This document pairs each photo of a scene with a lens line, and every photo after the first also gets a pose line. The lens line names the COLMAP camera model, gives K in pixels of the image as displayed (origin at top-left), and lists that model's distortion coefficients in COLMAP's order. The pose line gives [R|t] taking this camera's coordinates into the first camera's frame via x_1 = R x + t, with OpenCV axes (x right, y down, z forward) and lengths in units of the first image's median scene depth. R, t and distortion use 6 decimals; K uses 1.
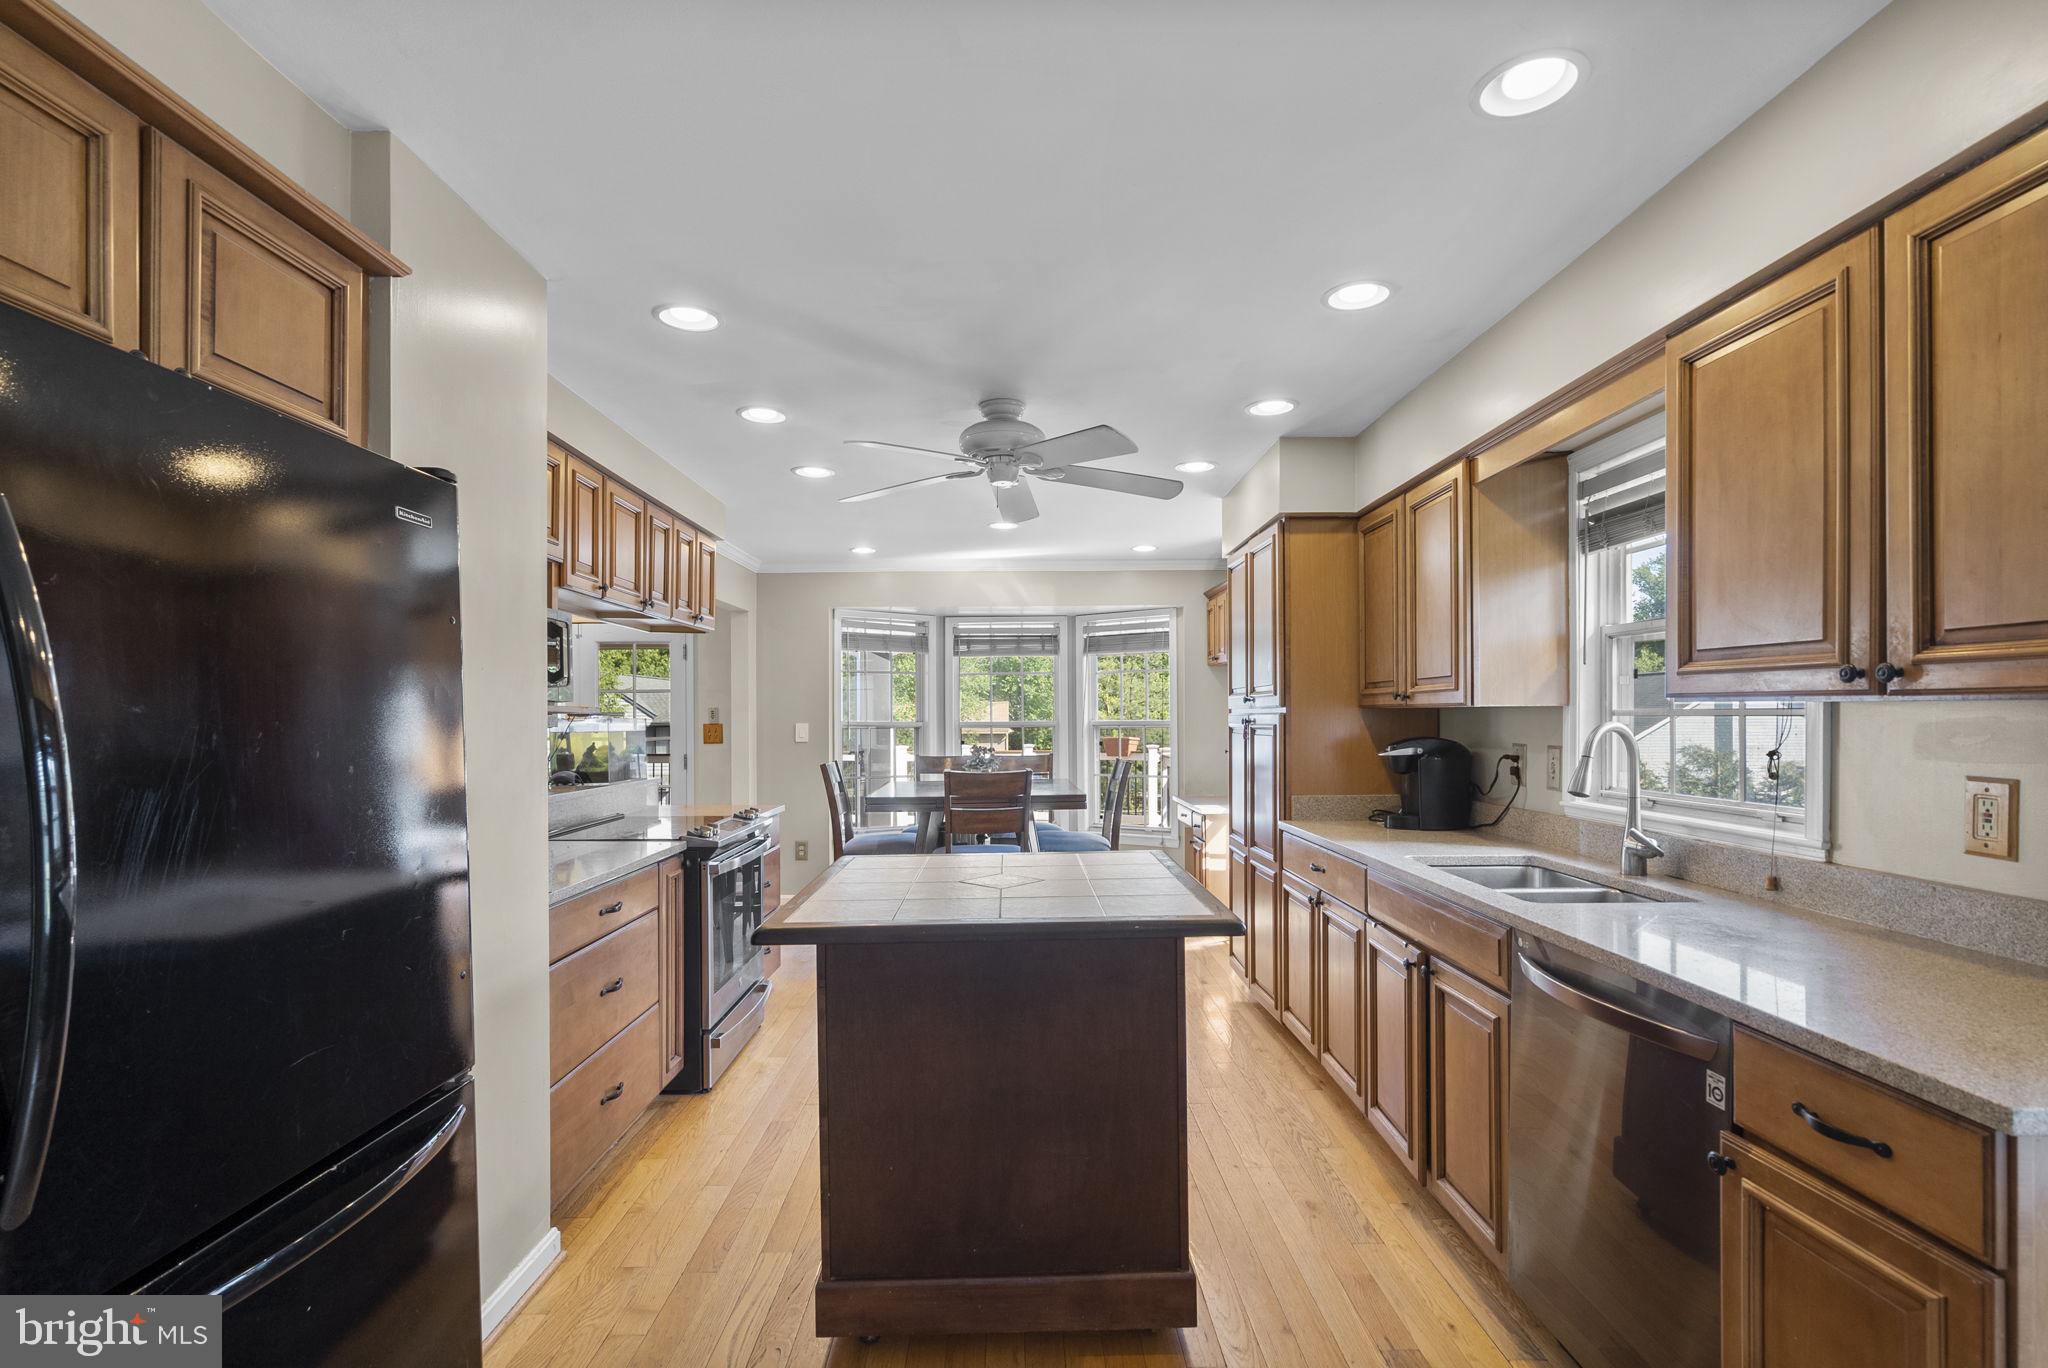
lens RADIAL K [[944.5, 0, 1025.0], [0, 944.5, 716.7], [0, 0, 1]] dist [-0.003083, 0.001136]
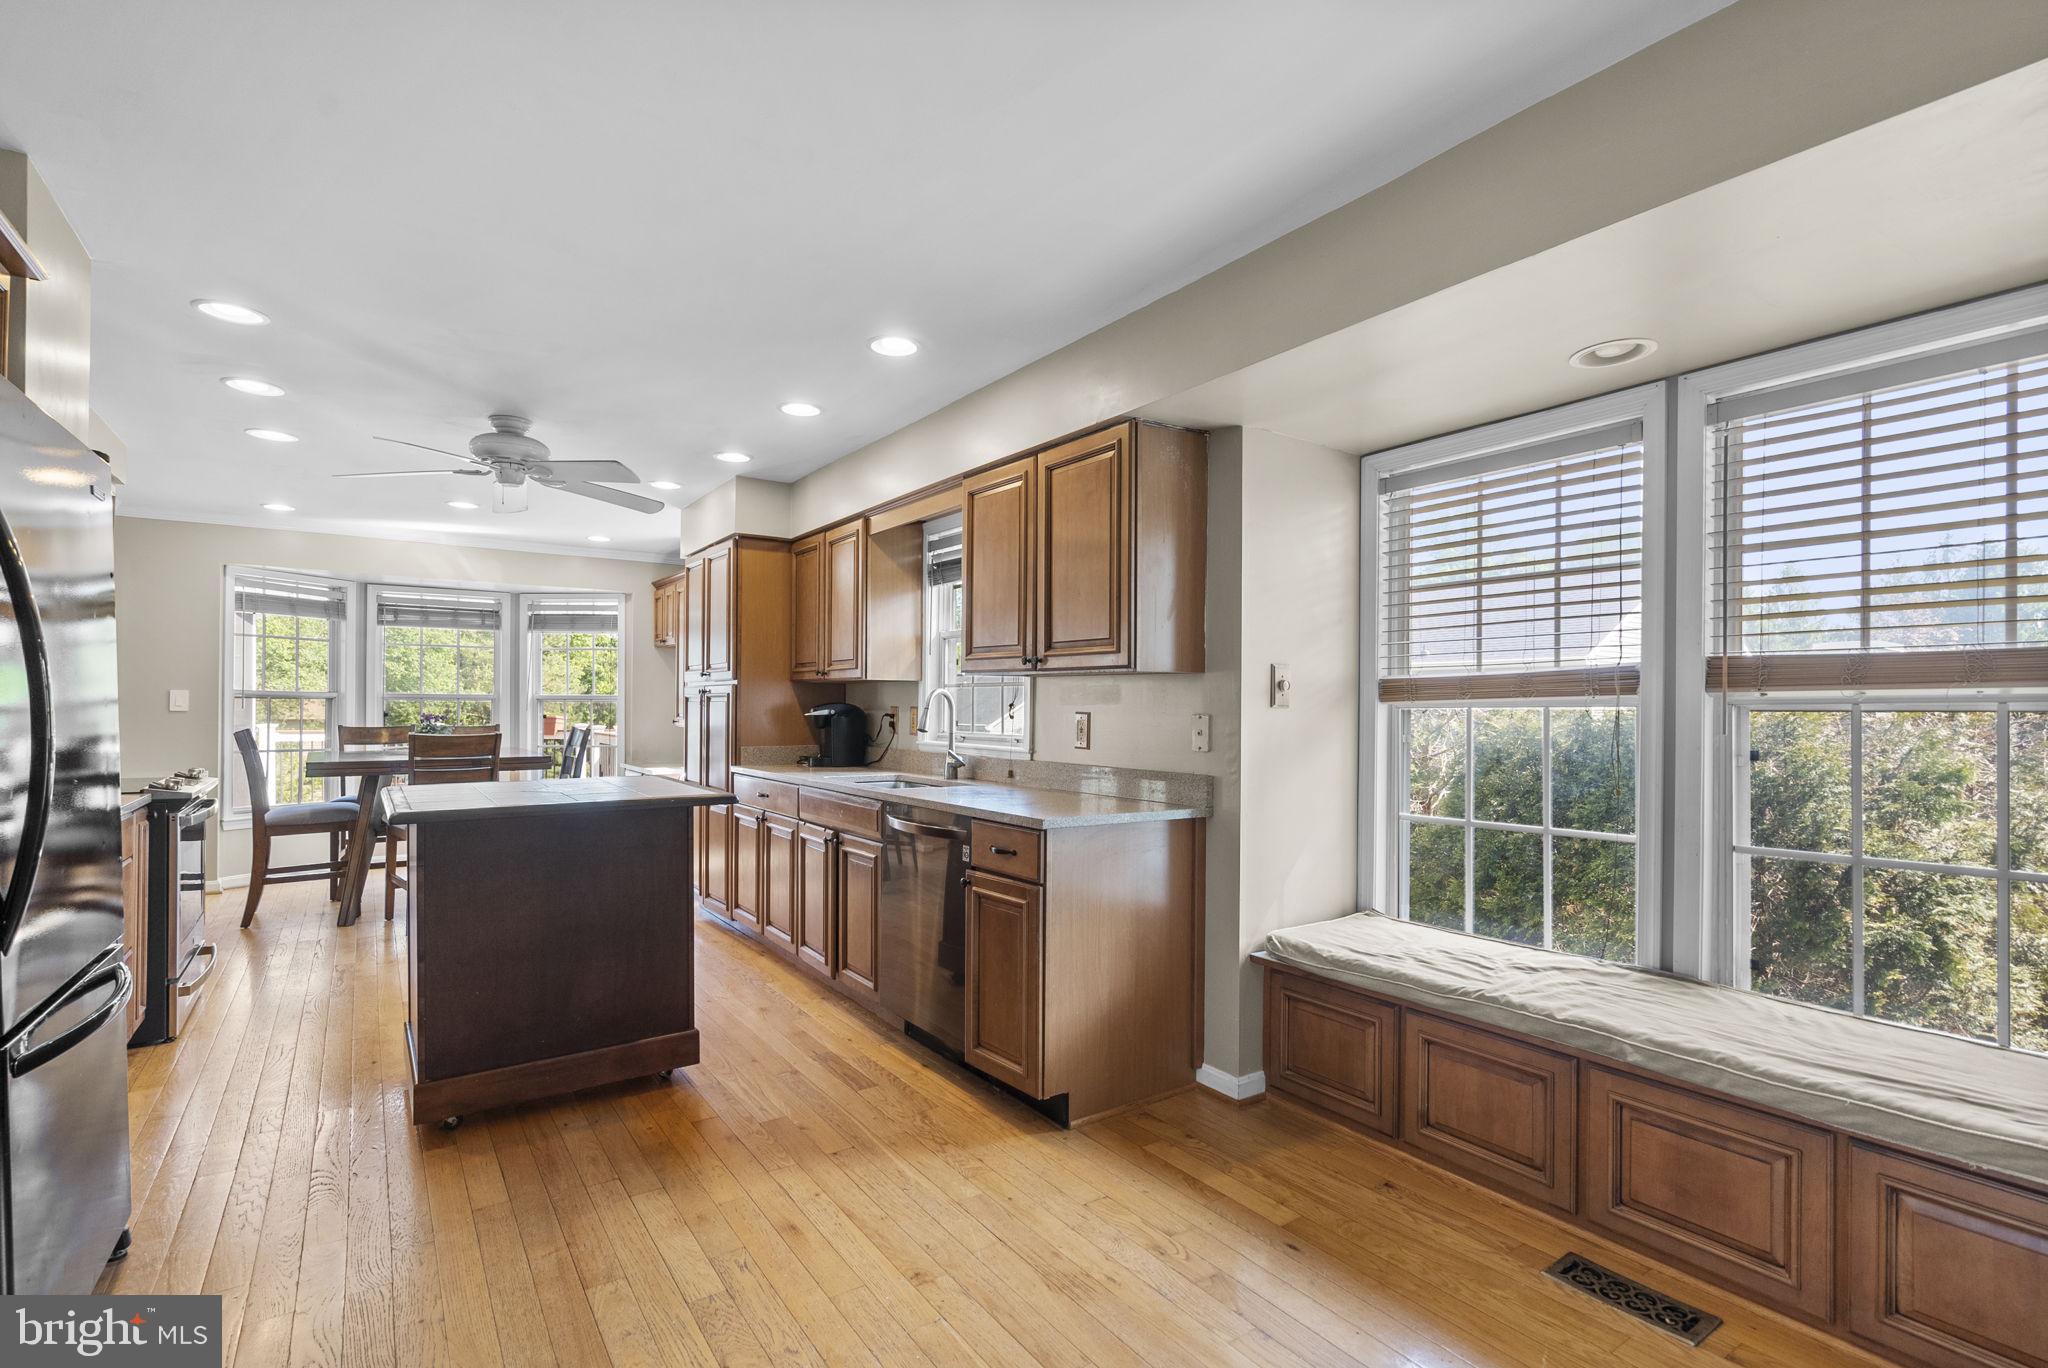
lens RADIAL K [[944.5, 0, 1025.0], [0, 944.5, 716.7], [0, 0, 1]] dist [-0.003083, 0.001136]
pose [[0.823865, 0.005184, 0.566763, -0.161760], [-0.011632, 0.999902, 0.007763, 0.030548], [-0.566667, -0.012988, 0.823845, -0.364421]]
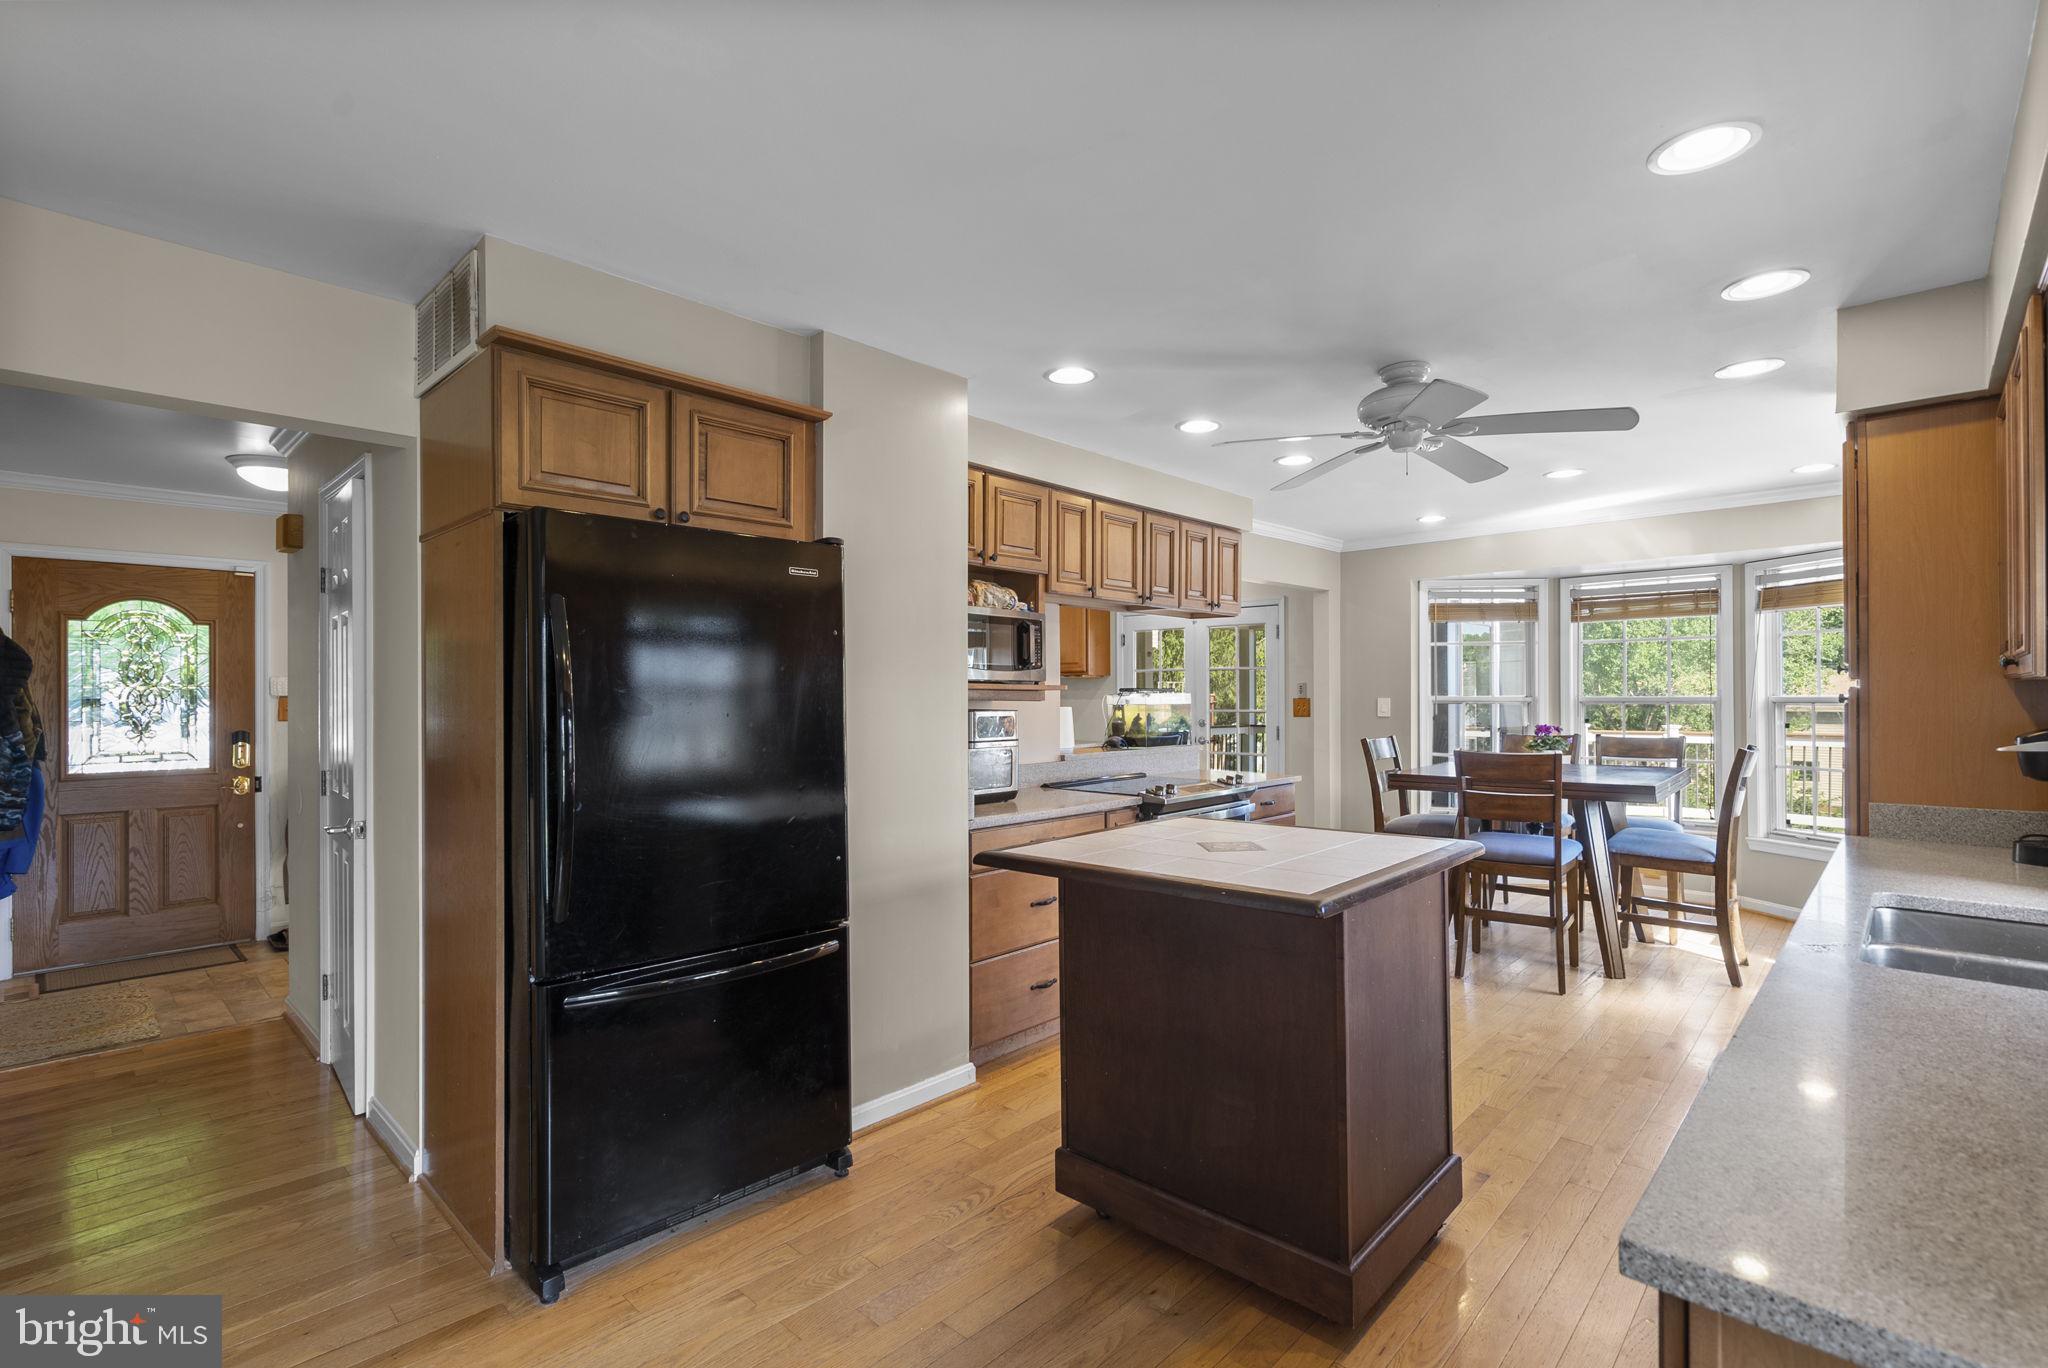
lens RADIAL K [[946.4, 0, 1040.9], [0, 946.4, 689.3], [0, 0, 1]] dist [0.000875, -0.000055]
pose [[0.718610, -0.001658, -0.695411, 0.386020], [0.001270, 0.999999, -0.001071, -0.003319], [0.695412, -0.000114, 0.718612, 0.052636]]
